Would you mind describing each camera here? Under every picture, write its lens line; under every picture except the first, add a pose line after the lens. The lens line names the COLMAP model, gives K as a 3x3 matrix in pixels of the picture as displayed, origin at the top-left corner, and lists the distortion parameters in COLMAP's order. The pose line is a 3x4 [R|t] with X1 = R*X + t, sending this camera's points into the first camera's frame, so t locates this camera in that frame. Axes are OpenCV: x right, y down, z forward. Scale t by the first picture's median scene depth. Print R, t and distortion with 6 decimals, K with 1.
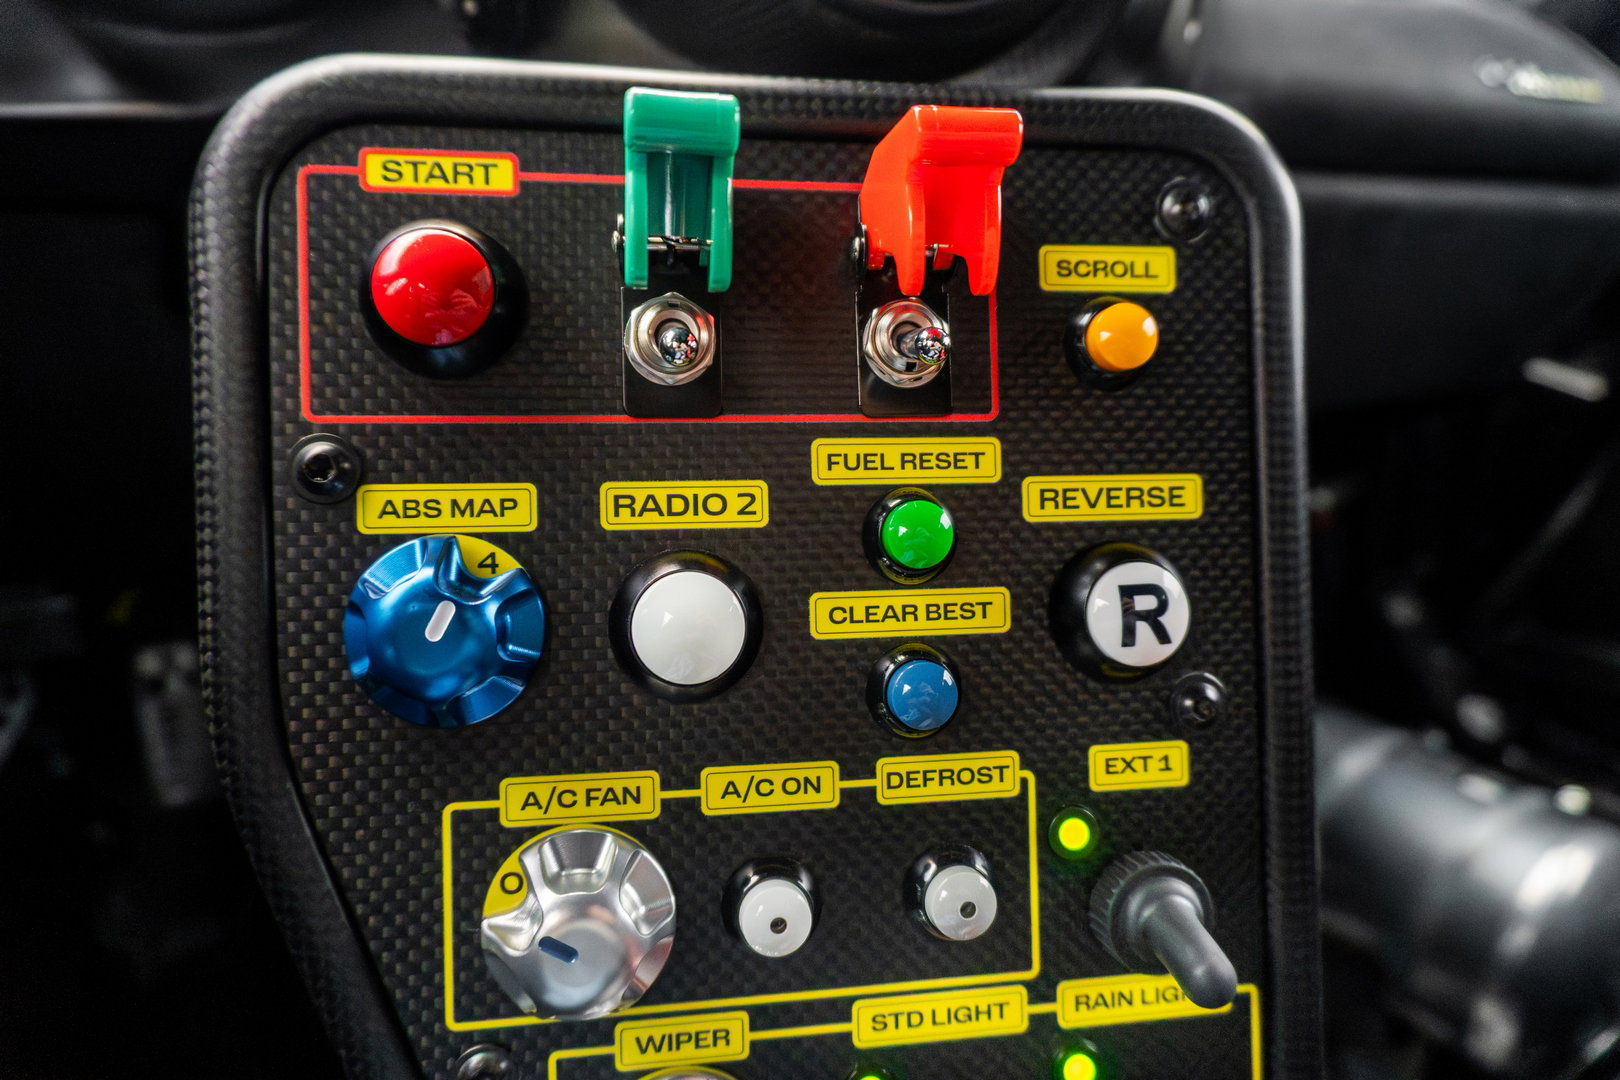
lens RADIAL K [[1059.9, 0, 810.0], [0, 1059.9, 540.0], [0, 0, 1]] dist [0.001446, 0.001253]
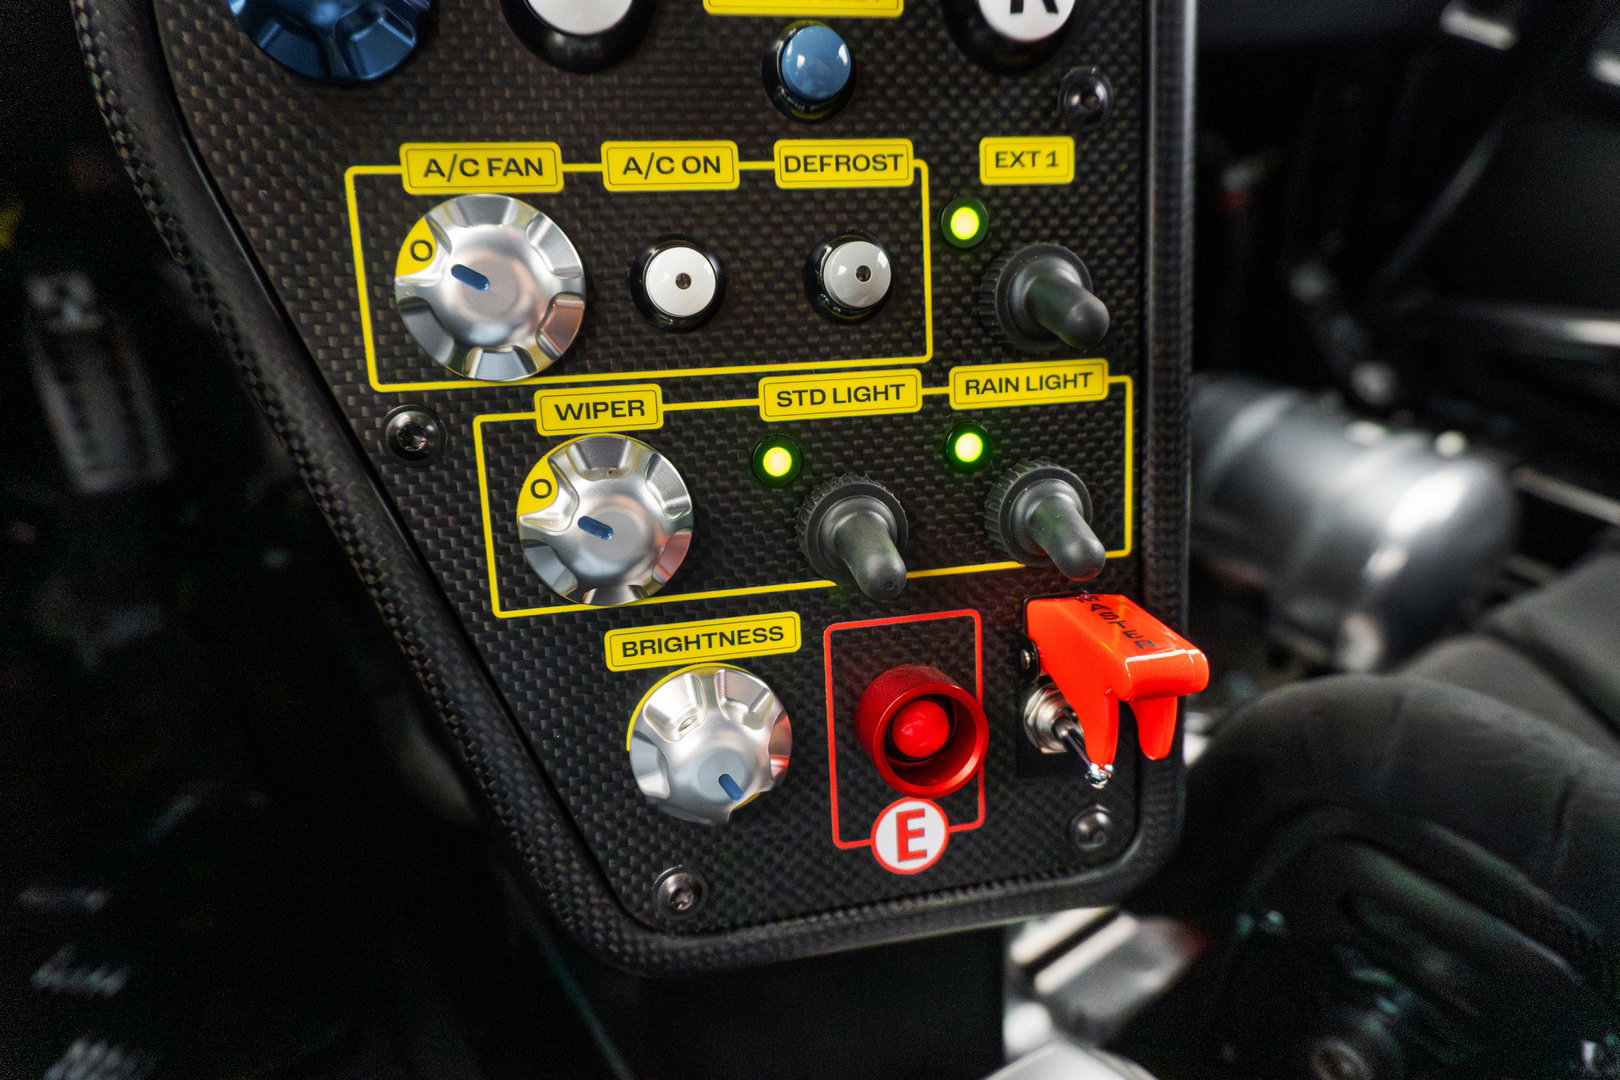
lens RADIAL K [[1059.9, 0, 810.0], [0, 1059.9, 540.0], [0, 0, 1]] dist [0.001446, 0.001253]
pose [[0.997520, -0.036872, 0.059956, 0.021893], [0.024867, 0.981493, 0.189875, 0.395645], [-0.065848, -0.187913, 0.979976, -0.081907]]
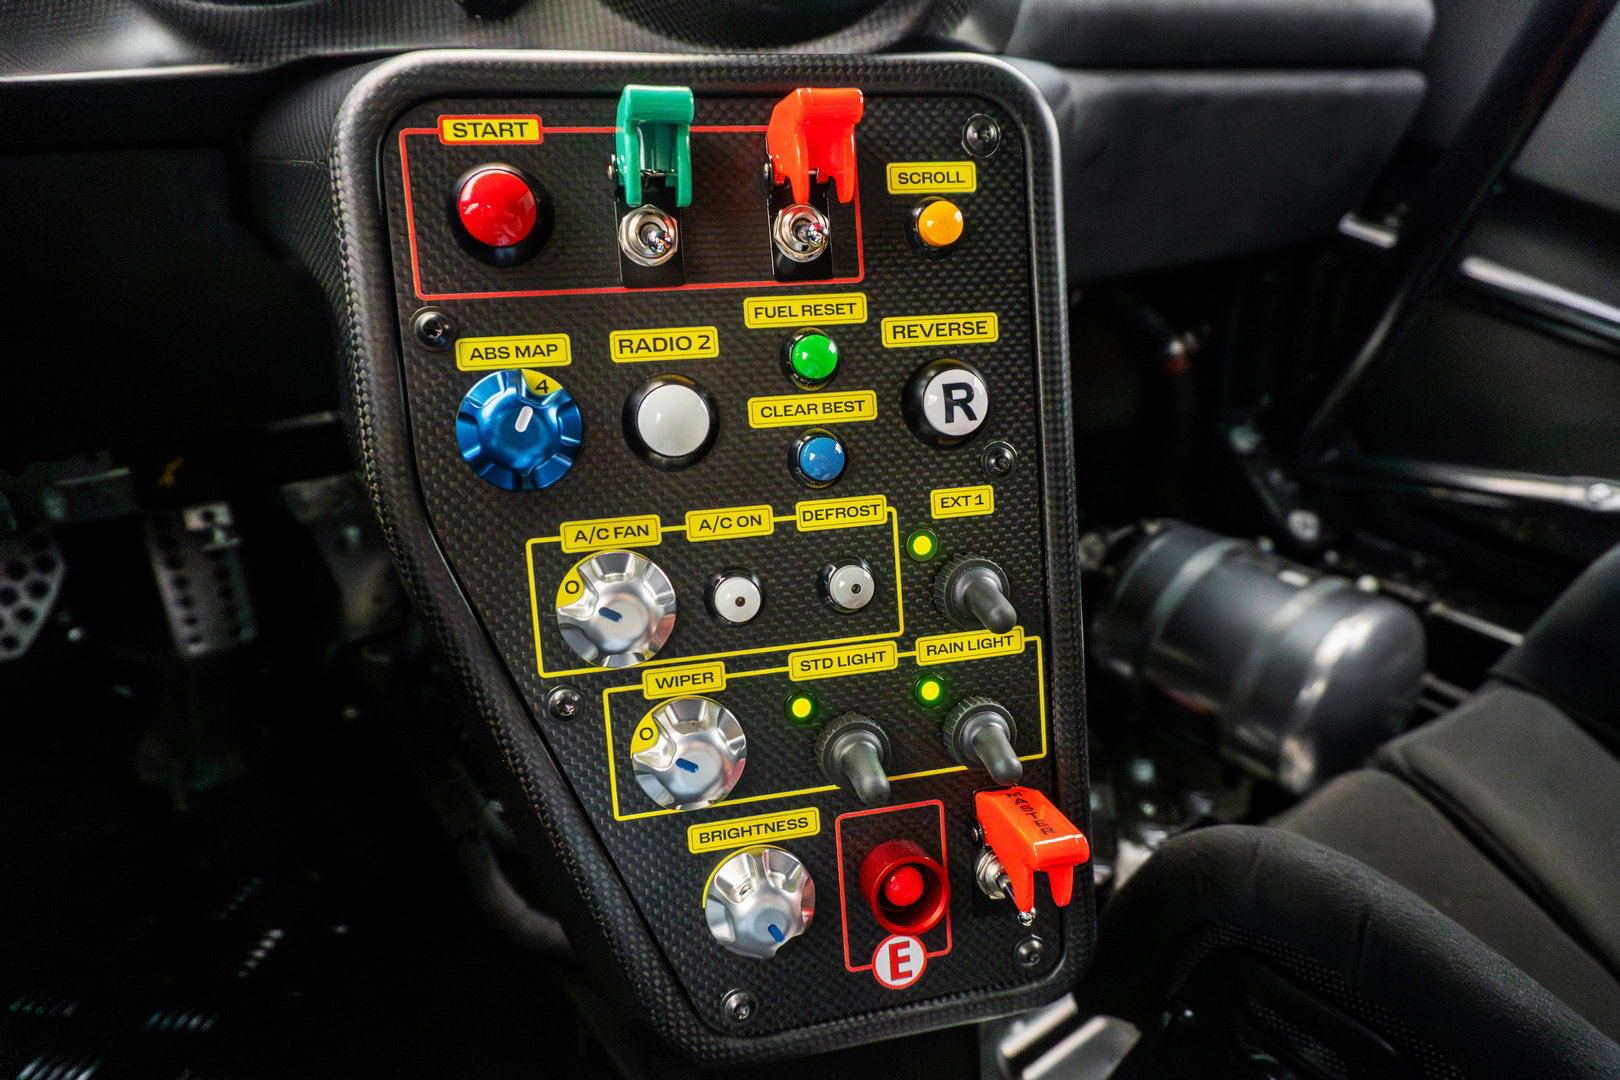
lens RADIAL K [[1075.0, 0, 810.0], [0, 1075.0, 540.0], [0, 0, 1]] dist [-0.006159, 0.000838]
pose [[0.996075, -0.055458, 0.068989, -0.029902], [0.047655, 0.992786, 0.110022, 0.087385], [-0.074593, -0.106303, 0.991532, -0.602731]]
